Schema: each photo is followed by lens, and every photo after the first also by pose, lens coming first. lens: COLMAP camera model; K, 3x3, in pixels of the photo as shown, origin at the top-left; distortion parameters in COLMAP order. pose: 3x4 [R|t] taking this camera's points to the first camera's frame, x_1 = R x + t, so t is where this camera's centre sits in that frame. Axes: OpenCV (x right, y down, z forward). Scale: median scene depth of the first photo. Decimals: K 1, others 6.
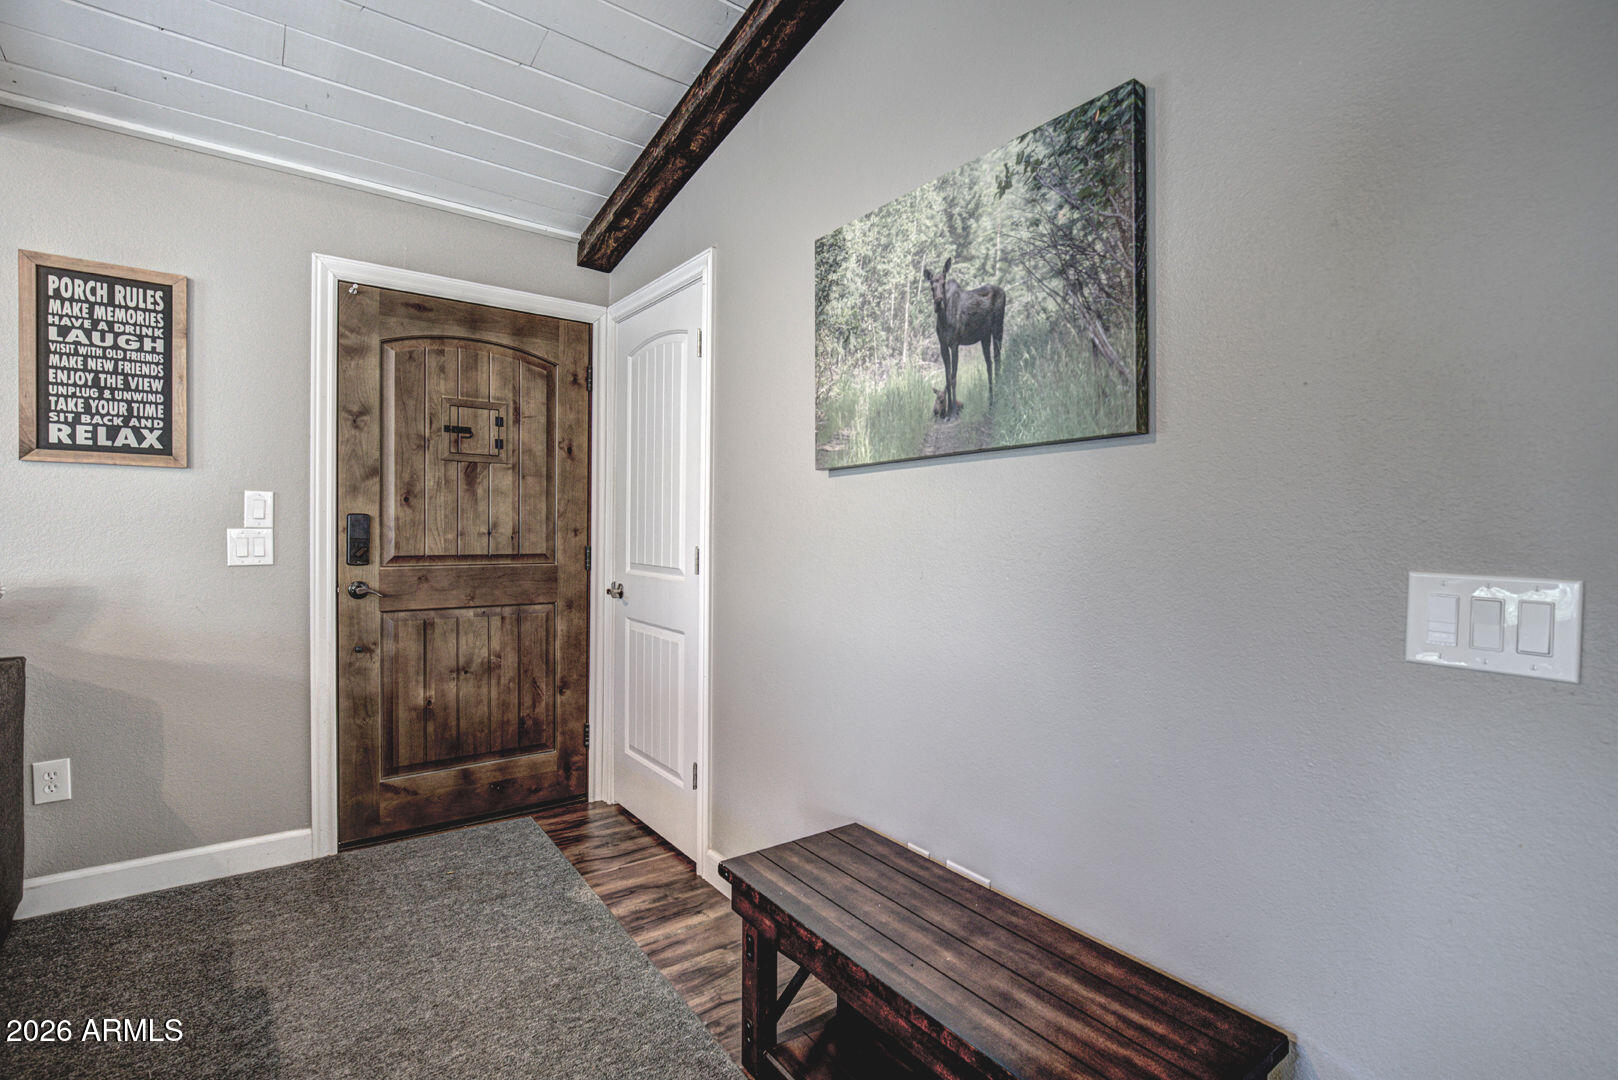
lens RADIAL K [[761.9, 0, 809.8], [0, 761.9, 550.0], [0, 0, 1]] dist [-0.028081, 0.001756]
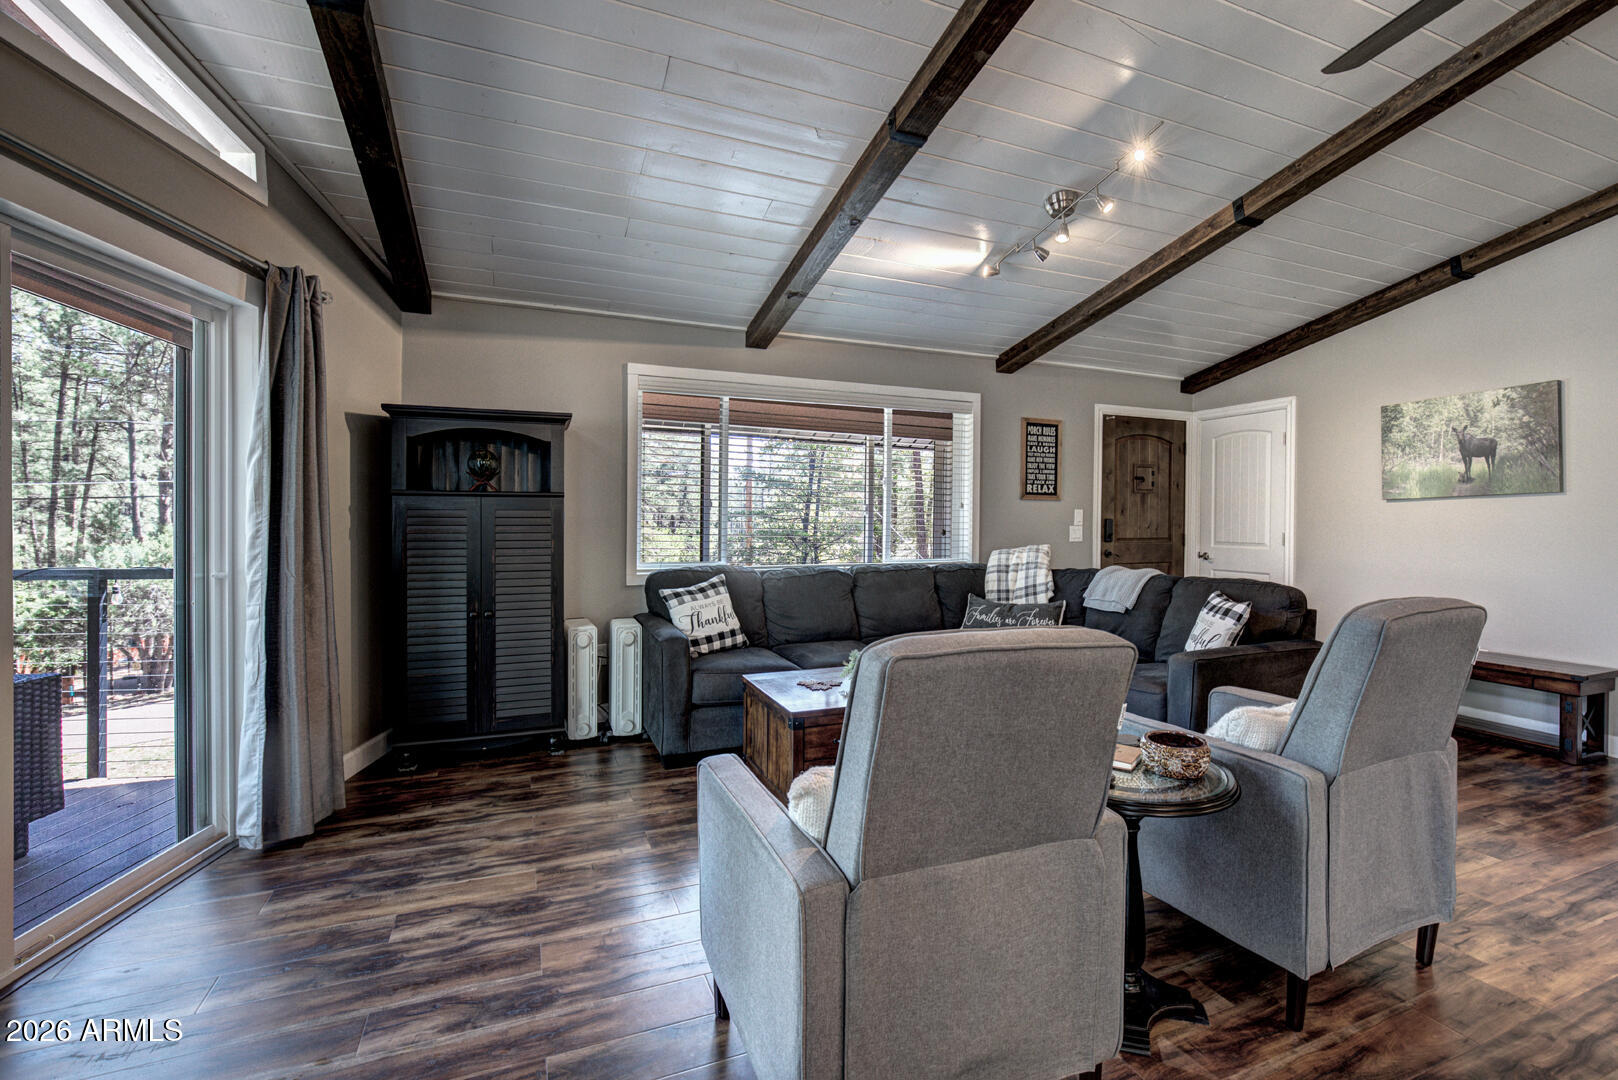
lens RADIAL K [[743.1, 0, 843.8], [0, 743.1, 536.7], [0, 0, 1]] dist [-0.014637, 0.004212]
pose [[0.974899, -0.007524, -0.222522, -1.230338], [0.004966, 0.999915, -0.012052, 0.037591], [0.222594, 0.010645, 0.974853, -1.819289]]
